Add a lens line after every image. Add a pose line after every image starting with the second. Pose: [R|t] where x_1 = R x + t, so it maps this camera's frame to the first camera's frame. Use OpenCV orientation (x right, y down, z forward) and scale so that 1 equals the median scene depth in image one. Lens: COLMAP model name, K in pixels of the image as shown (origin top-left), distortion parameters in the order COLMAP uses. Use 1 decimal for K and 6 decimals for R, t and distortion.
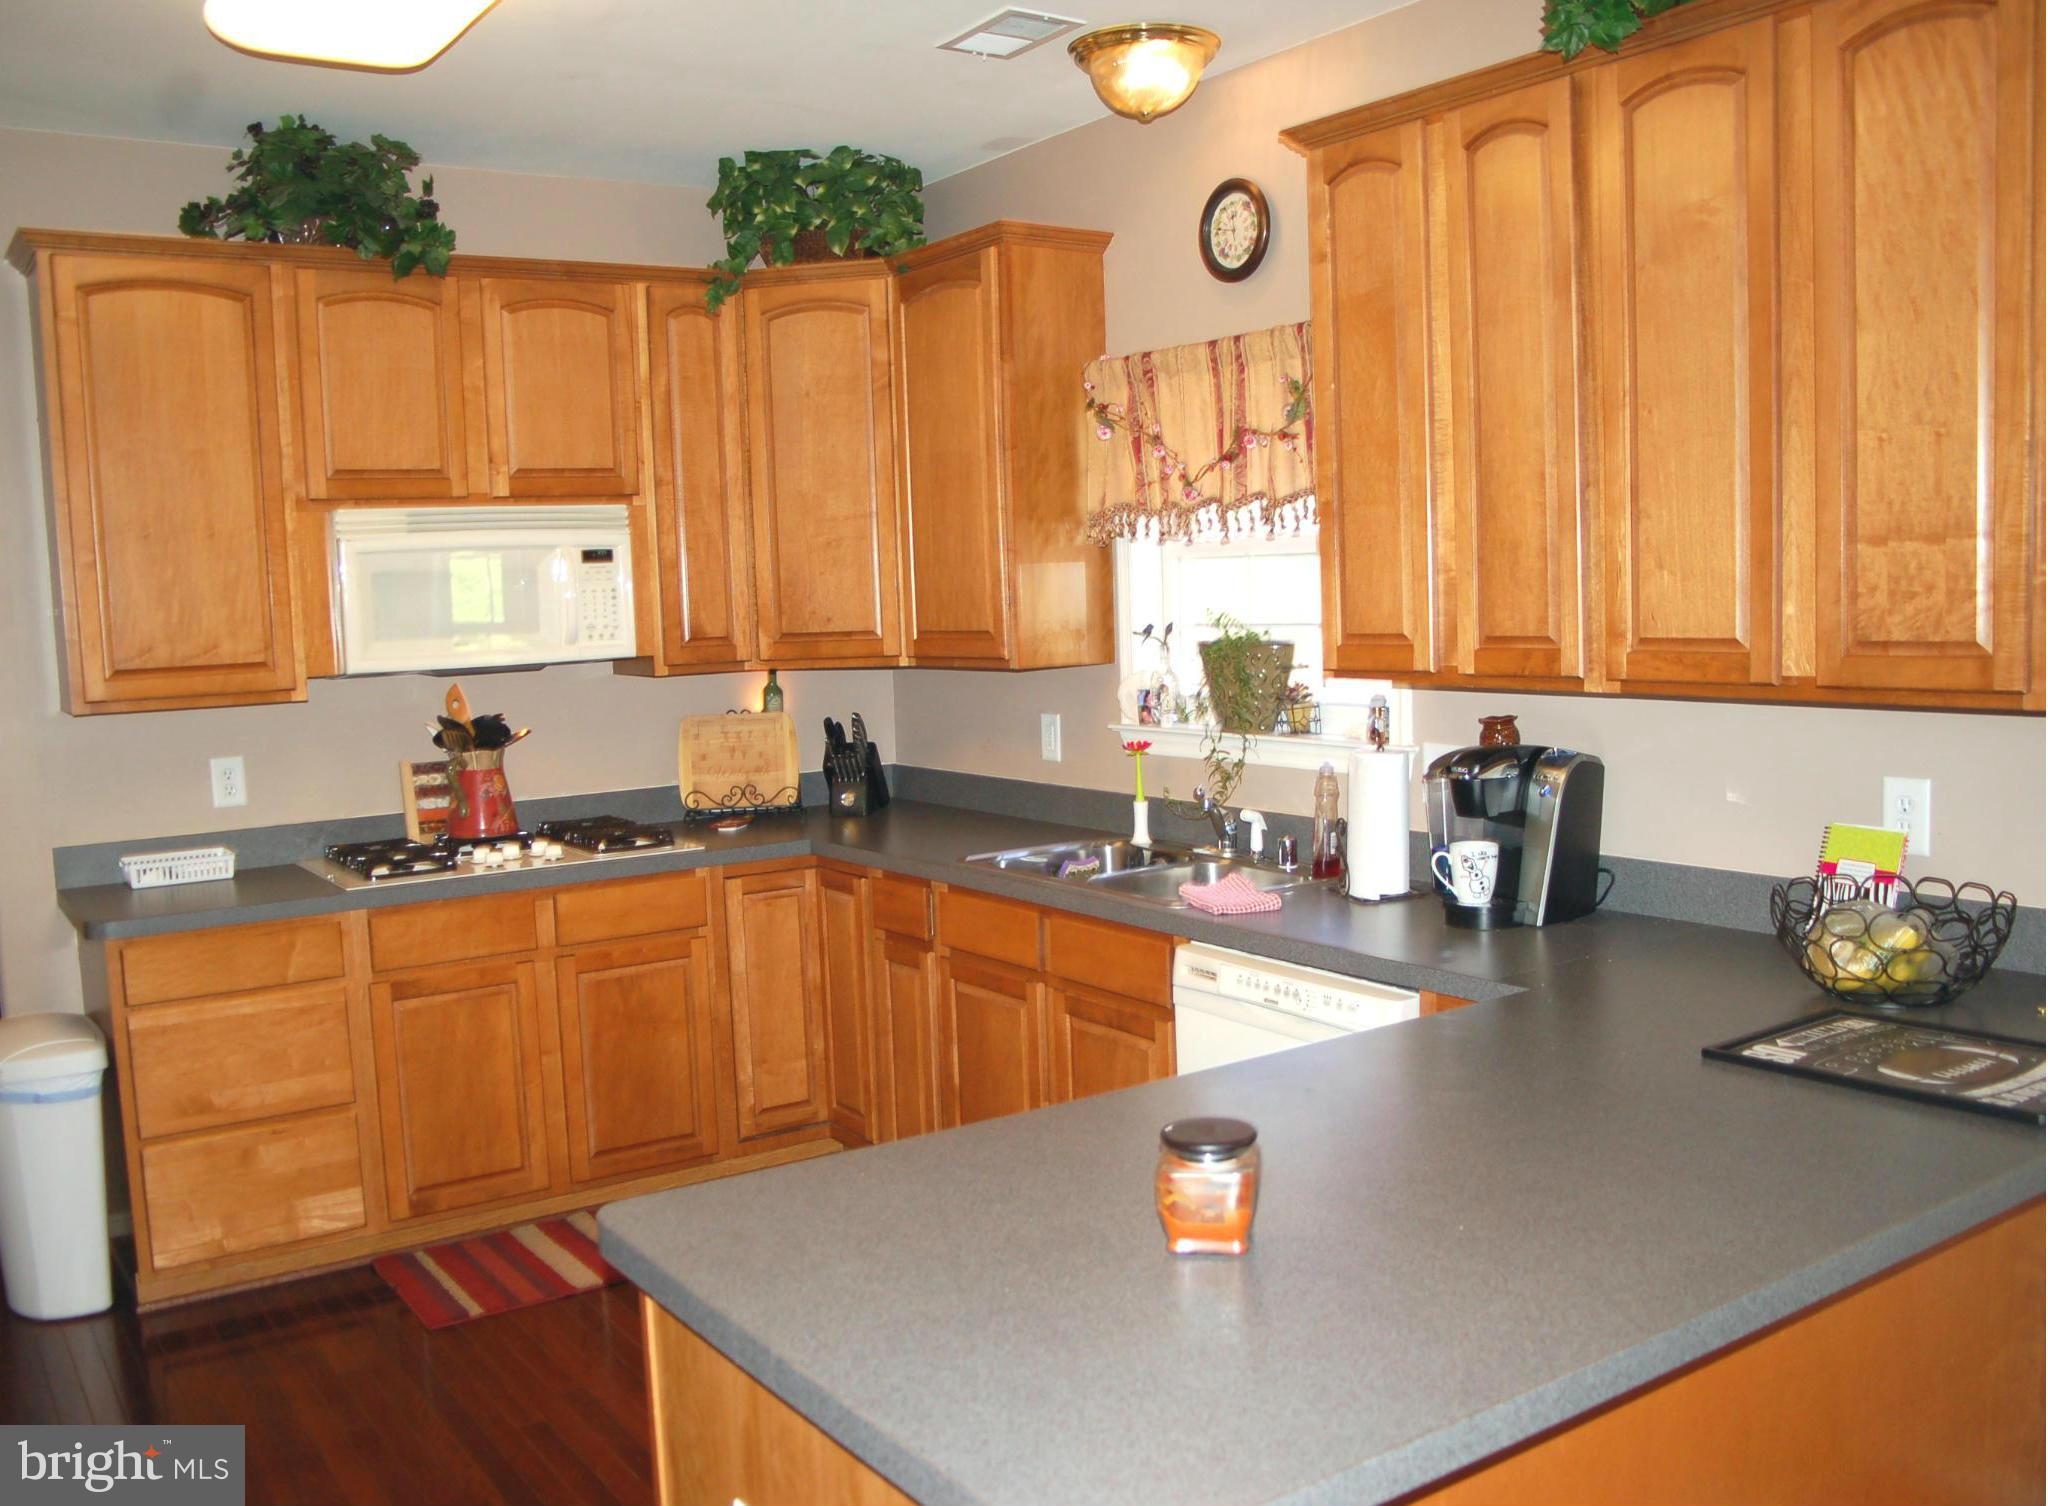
lens RADIAL K [[1794.8, 0, 1018.2], [0, 1794.8, 766.8], [0, 0, 1]] dist [-0.156318, 0.144053]
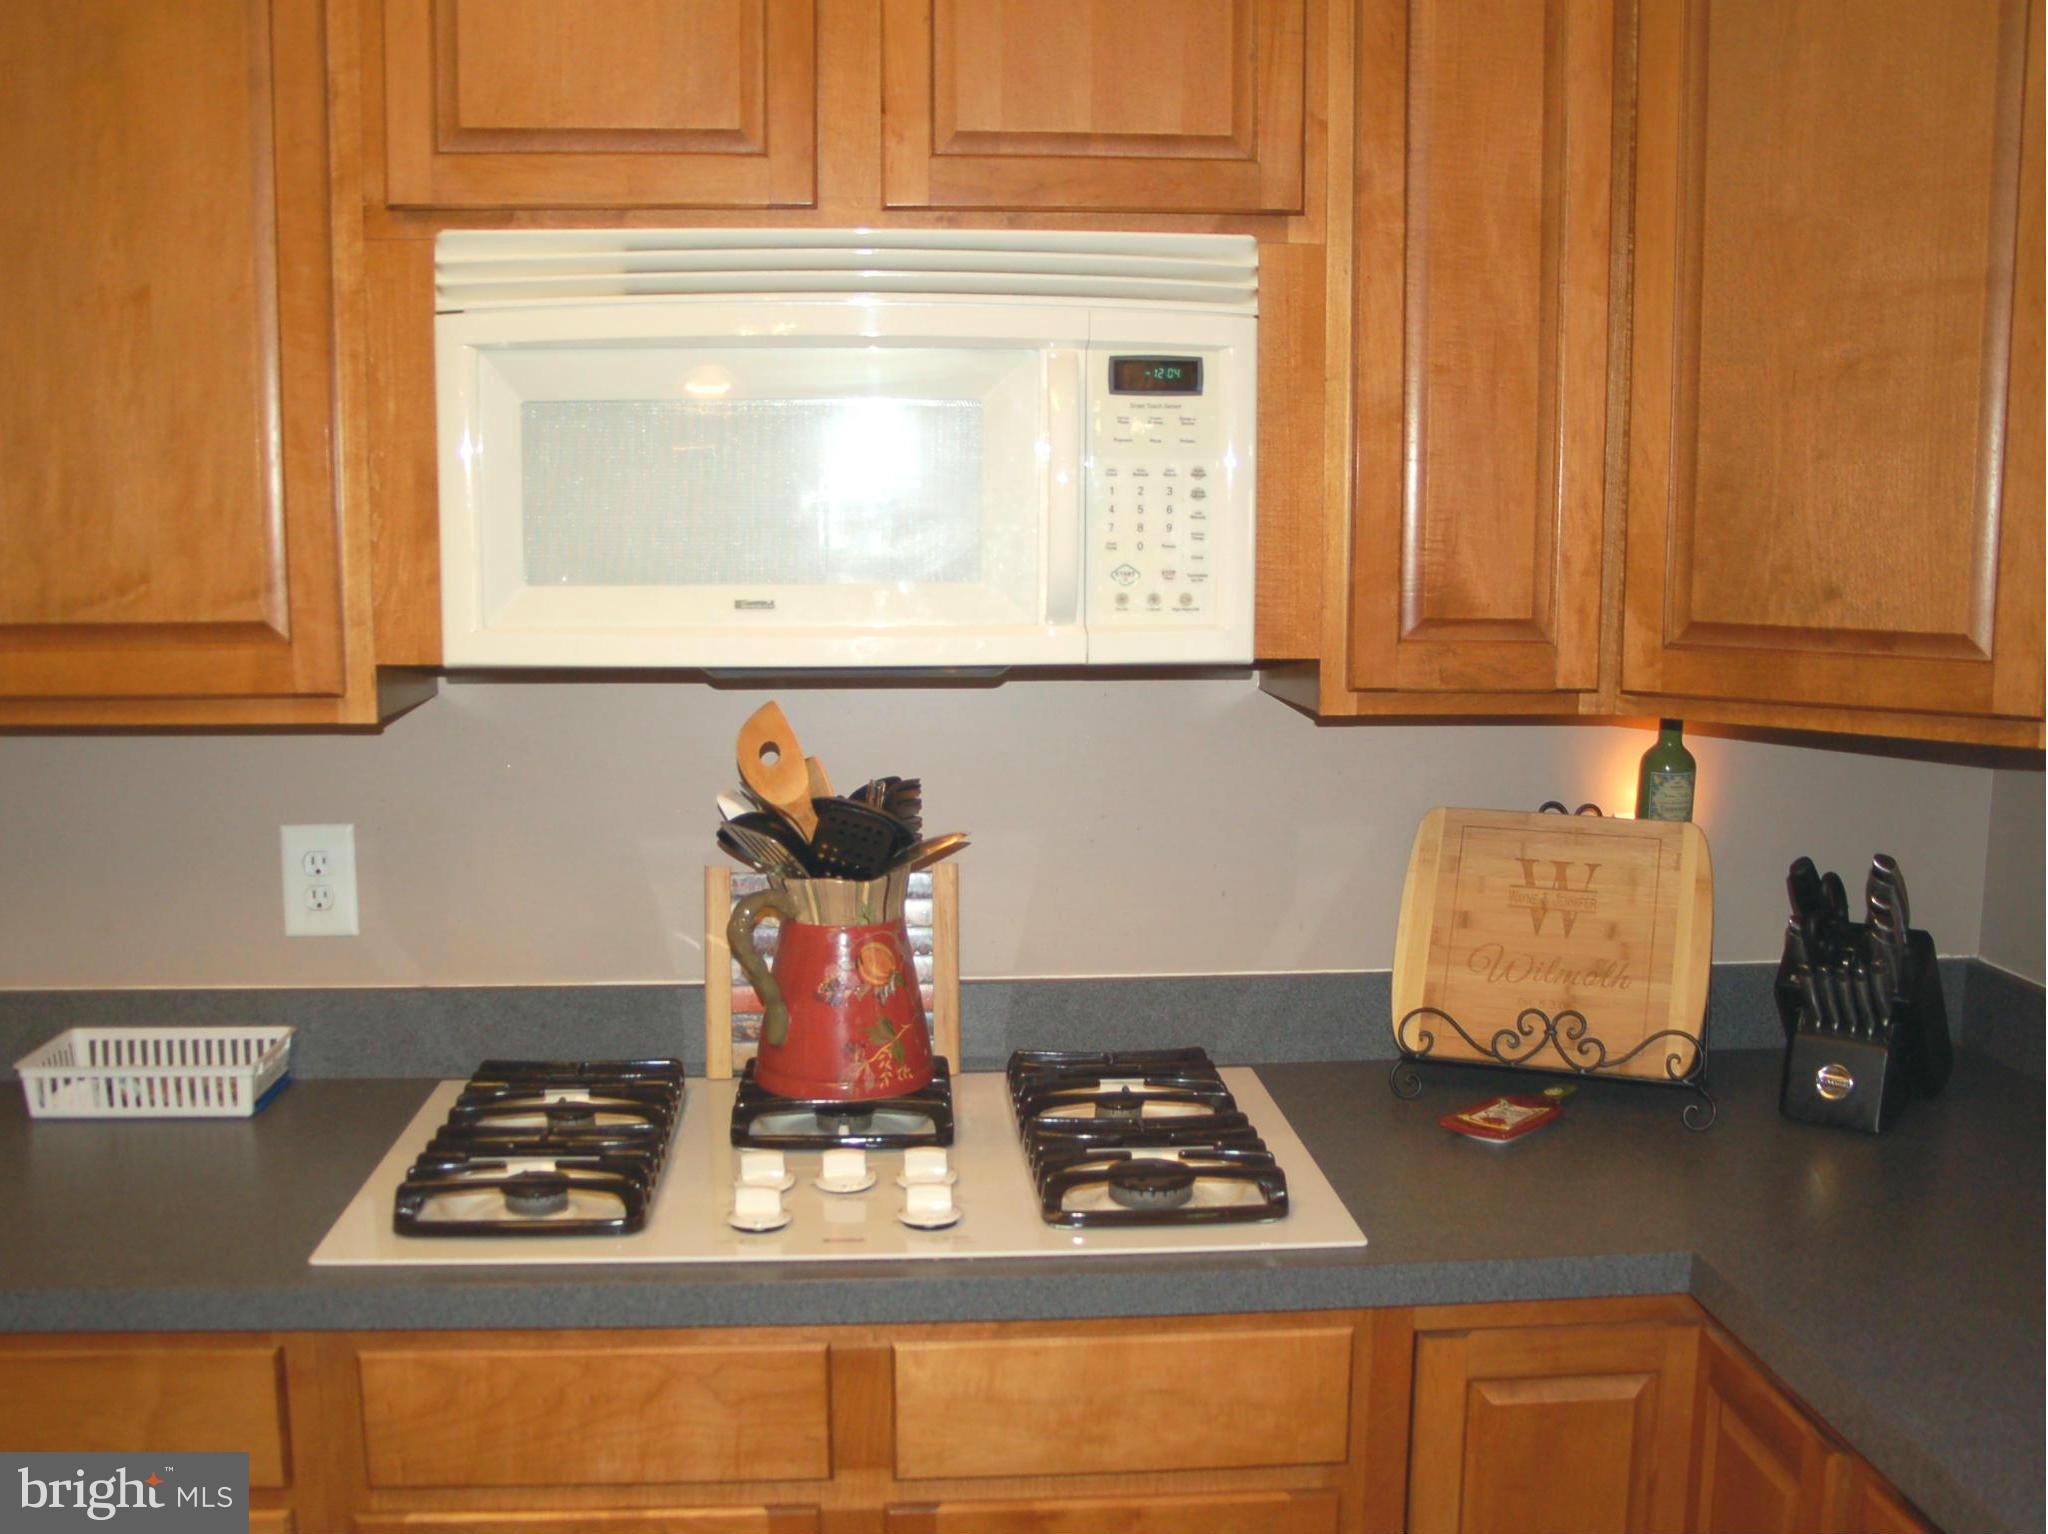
lens RADIAL K [[1899.0, 0, 1024.0], [0, 1899.0, 767.0], [0, 0, 1]] dist [-0.160294, 0.135569]
pose [[0.863666, 0.100399, -0.493964, -0.065056], [-0.084421, 0.994932, 0.054617, -0.058675], [0.496945, -0.005470, 0.867765, 0.655554]]
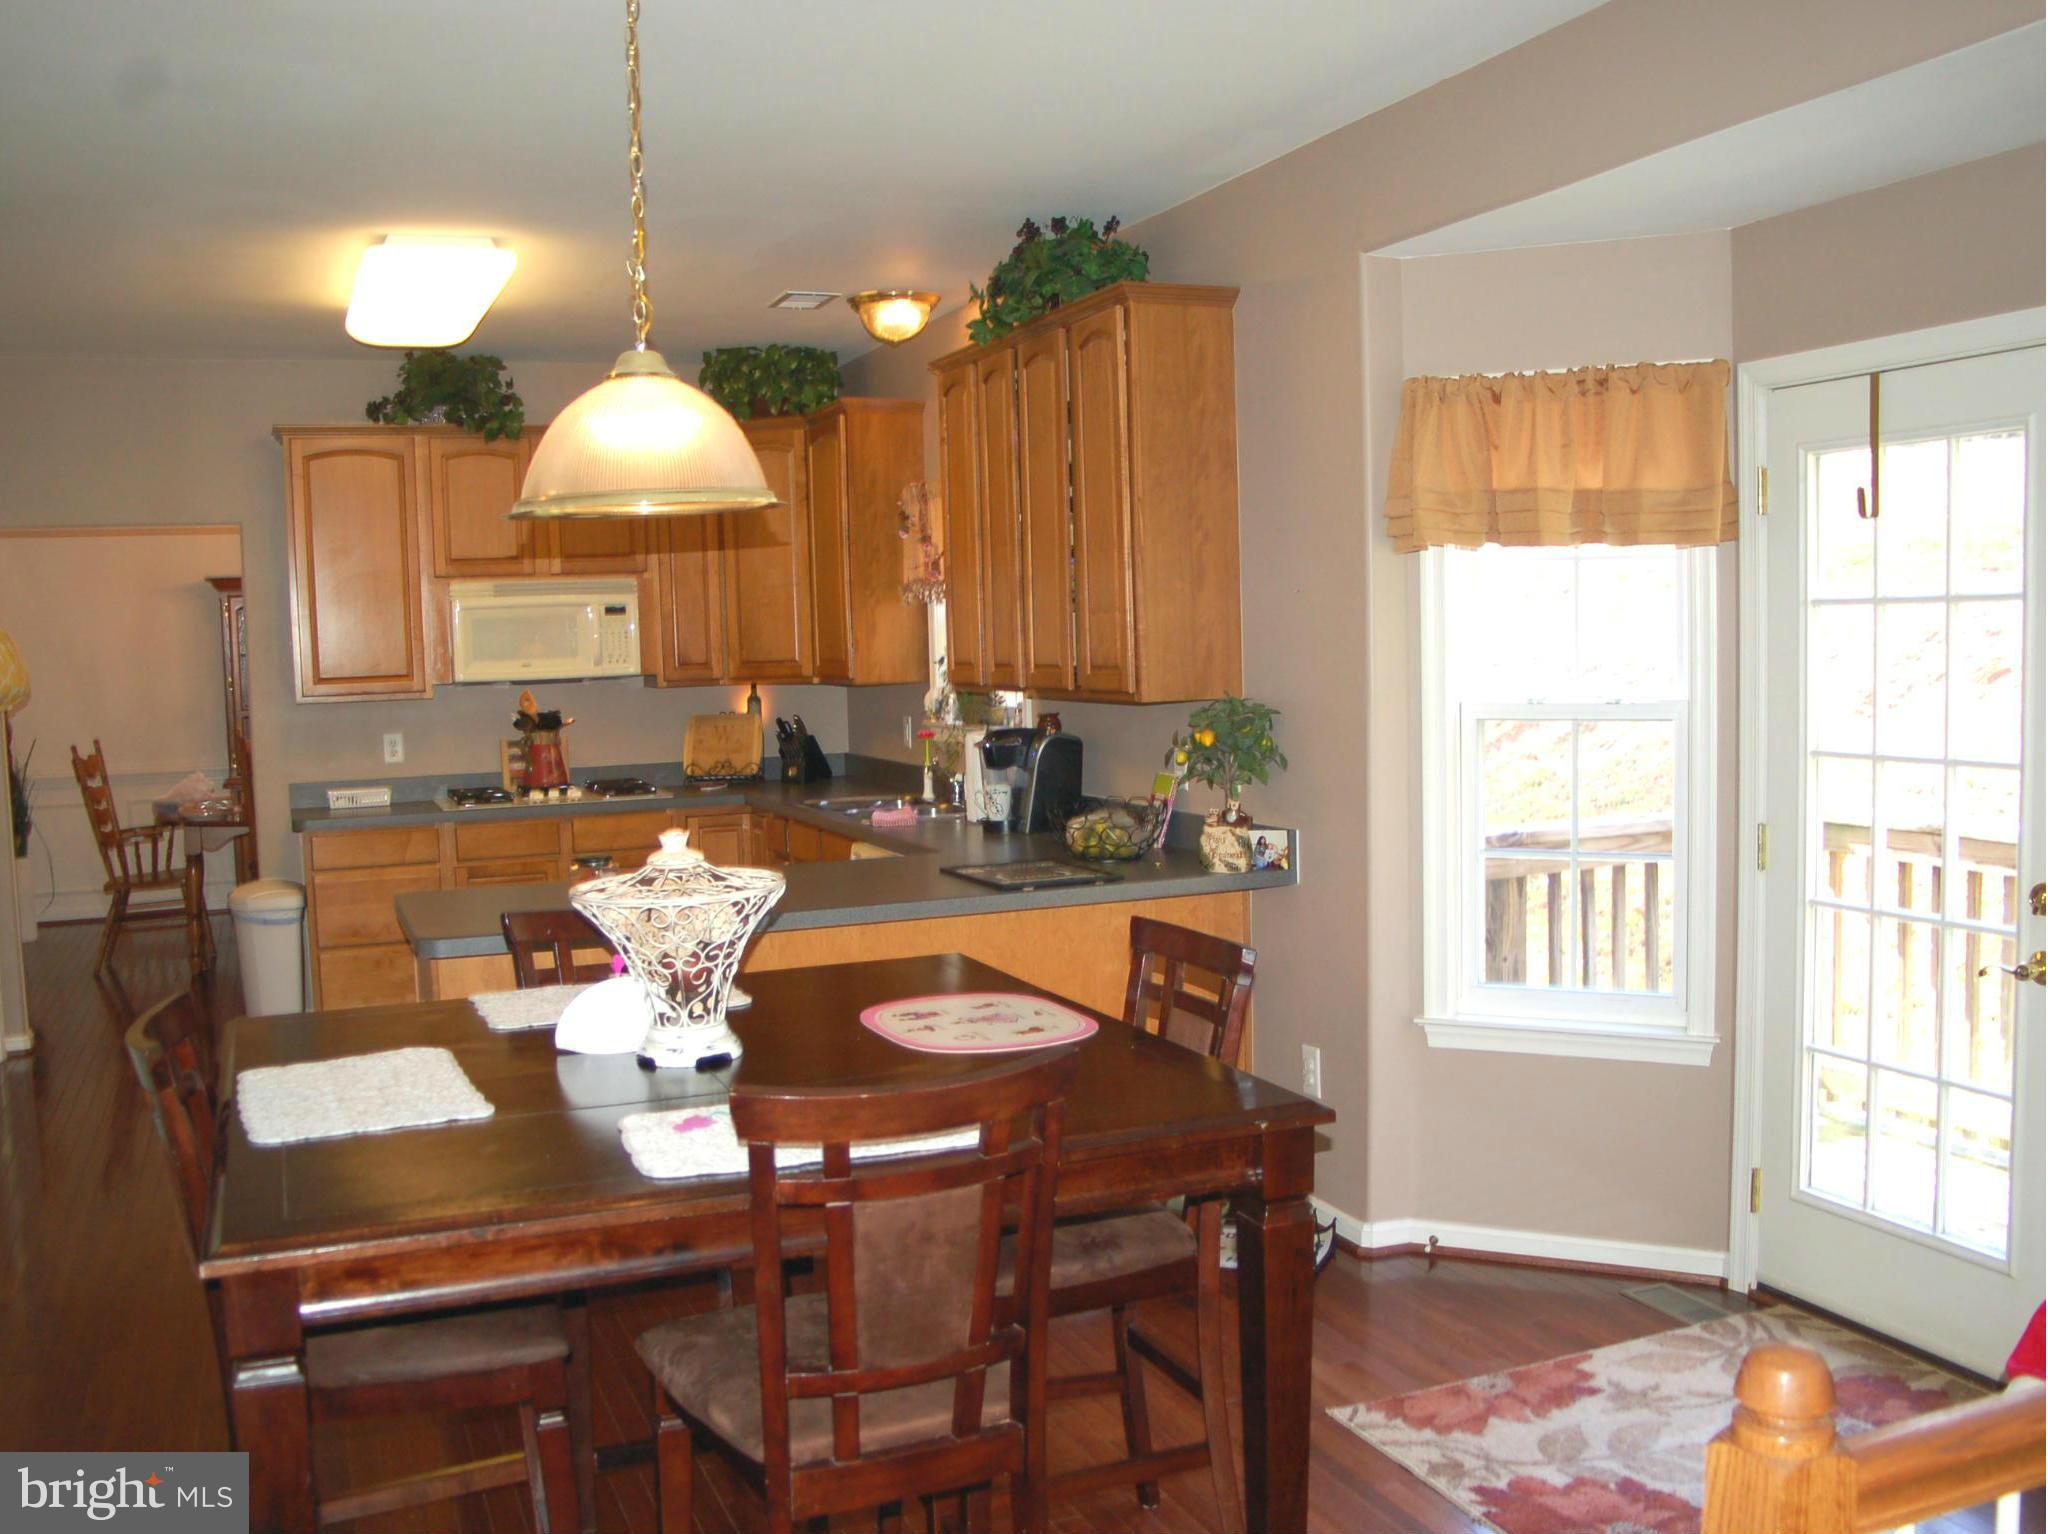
lens RADIAL K [[1899.0, 0, 1024.0], [0, 1899.0, 767.0], [0, 0, 1]] dist [-0.160294, 0.135569]
pose [[0.977330, 0.020355, -0.210739, 0.471935], [-0.024828, 0.999519, -0.018602, 0.042485], [0.210259, 0.023413, 0.977365, -0.555094]]
